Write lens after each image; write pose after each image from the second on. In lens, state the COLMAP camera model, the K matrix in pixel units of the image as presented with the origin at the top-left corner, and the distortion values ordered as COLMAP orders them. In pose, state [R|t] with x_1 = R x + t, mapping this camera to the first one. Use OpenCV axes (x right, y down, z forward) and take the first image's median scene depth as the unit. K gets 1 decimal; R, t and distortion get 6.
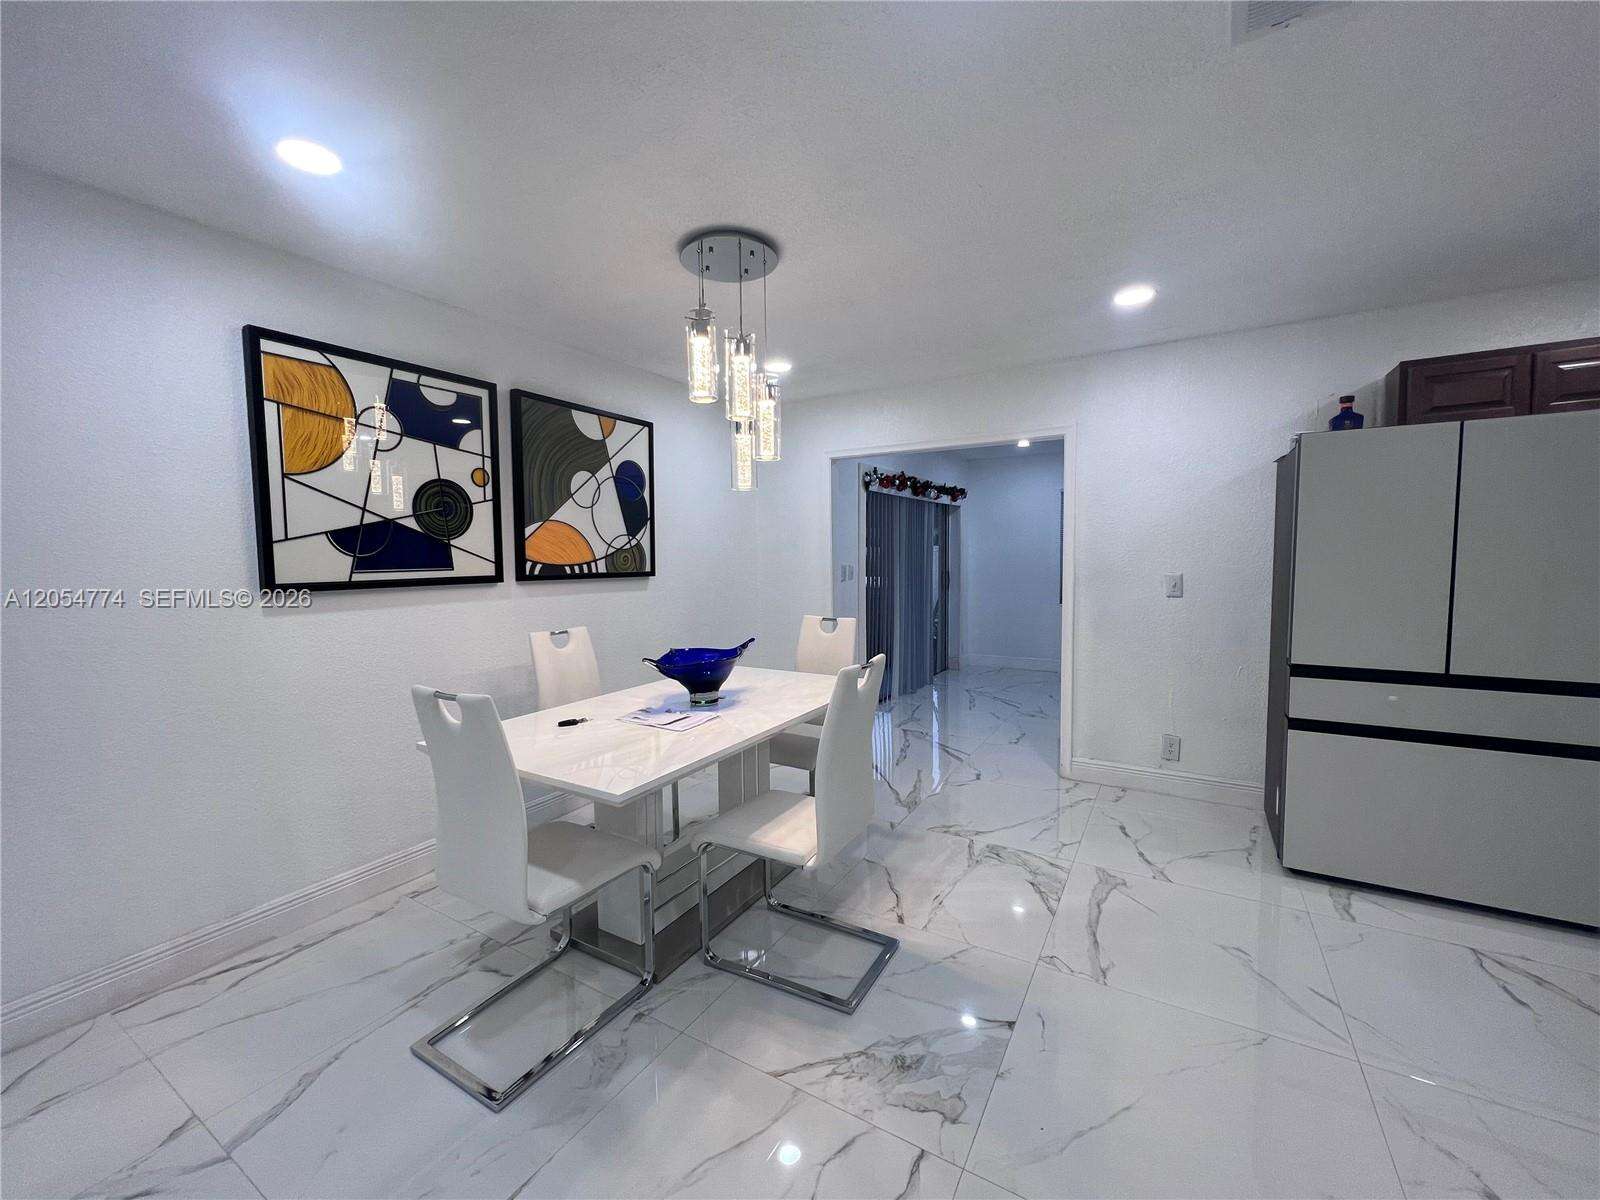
lens RADIAL K [[638.0, 0, 800.0], [0, 638.0, 600.0], [0, 0, 1]] dist [-0.006958, -0.000065]
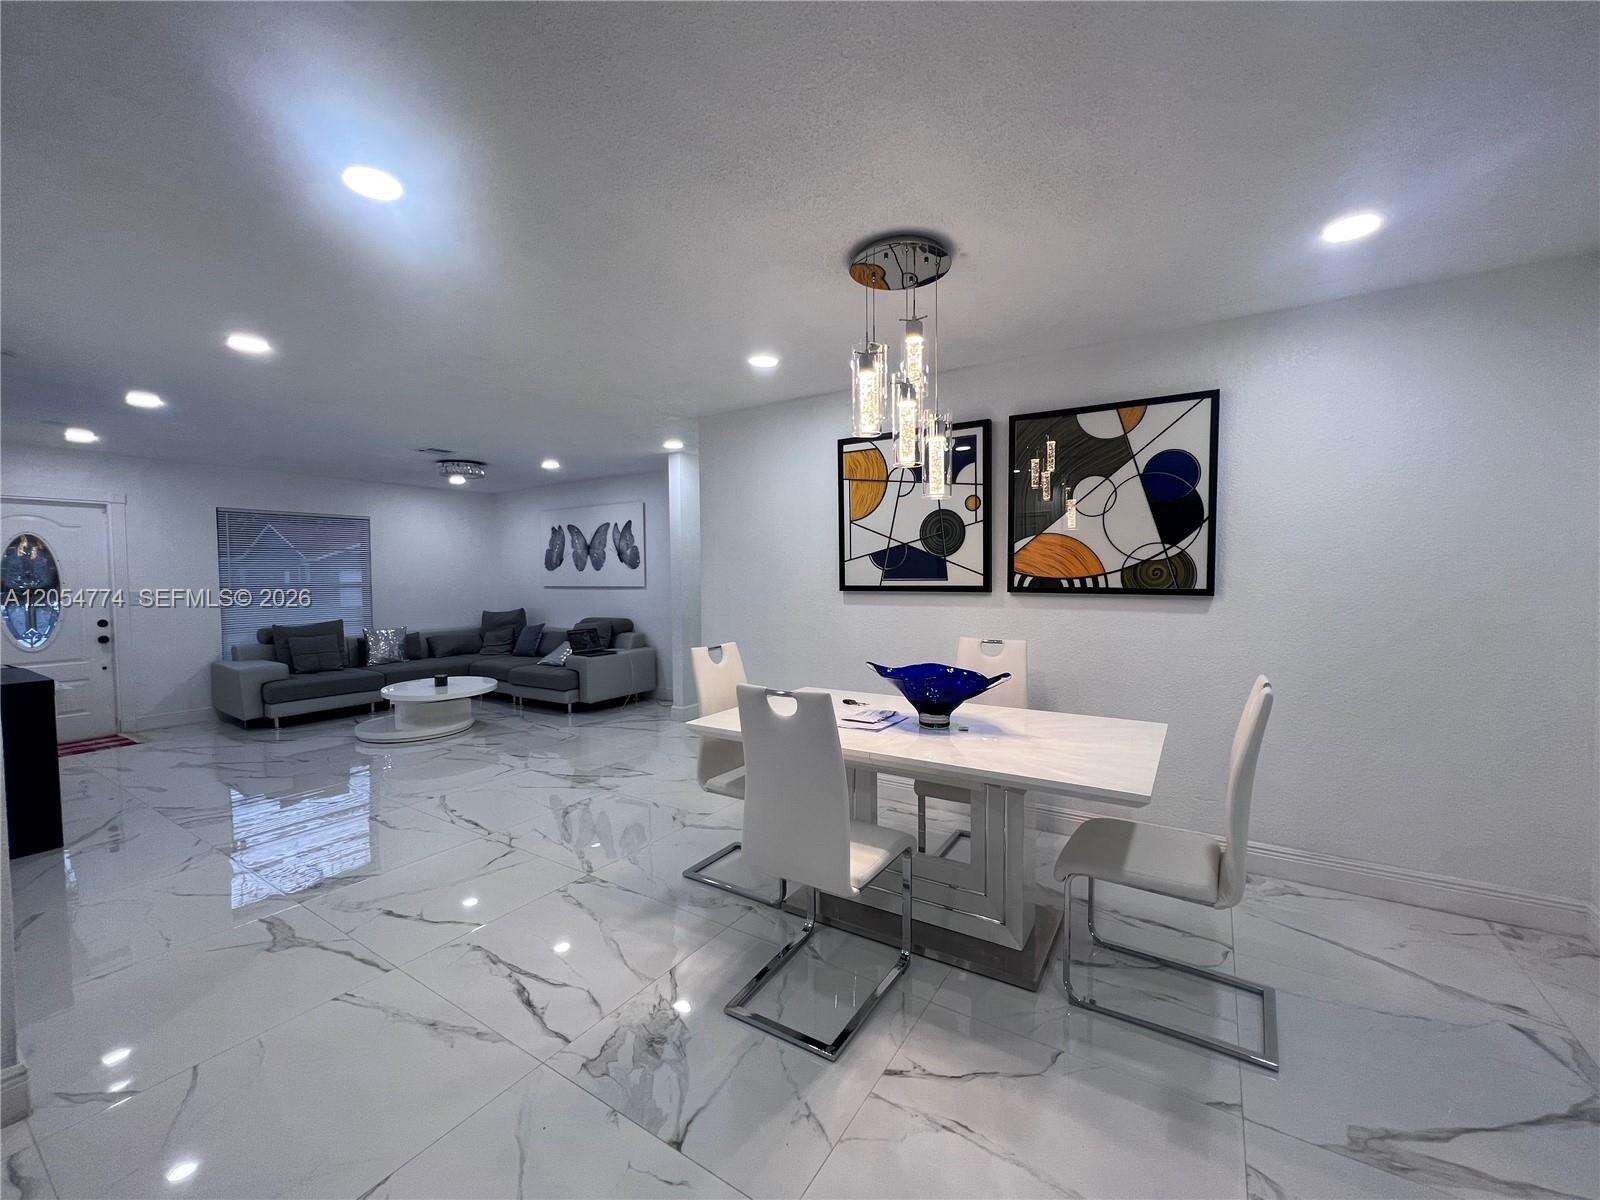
lens RADIAL K [[641.1, 0, 800.0], [0, 641.1, 600.0], [0, 0, 1]] dist [-0.000690, 0.000084]
pose [[-0.029189, 0.054596, -0.998082, 0.700114], [-0.062521, 0.996452, 0.056336, -0.058569], [0.997617, 0.064045, -0.025672, 0.710452]]
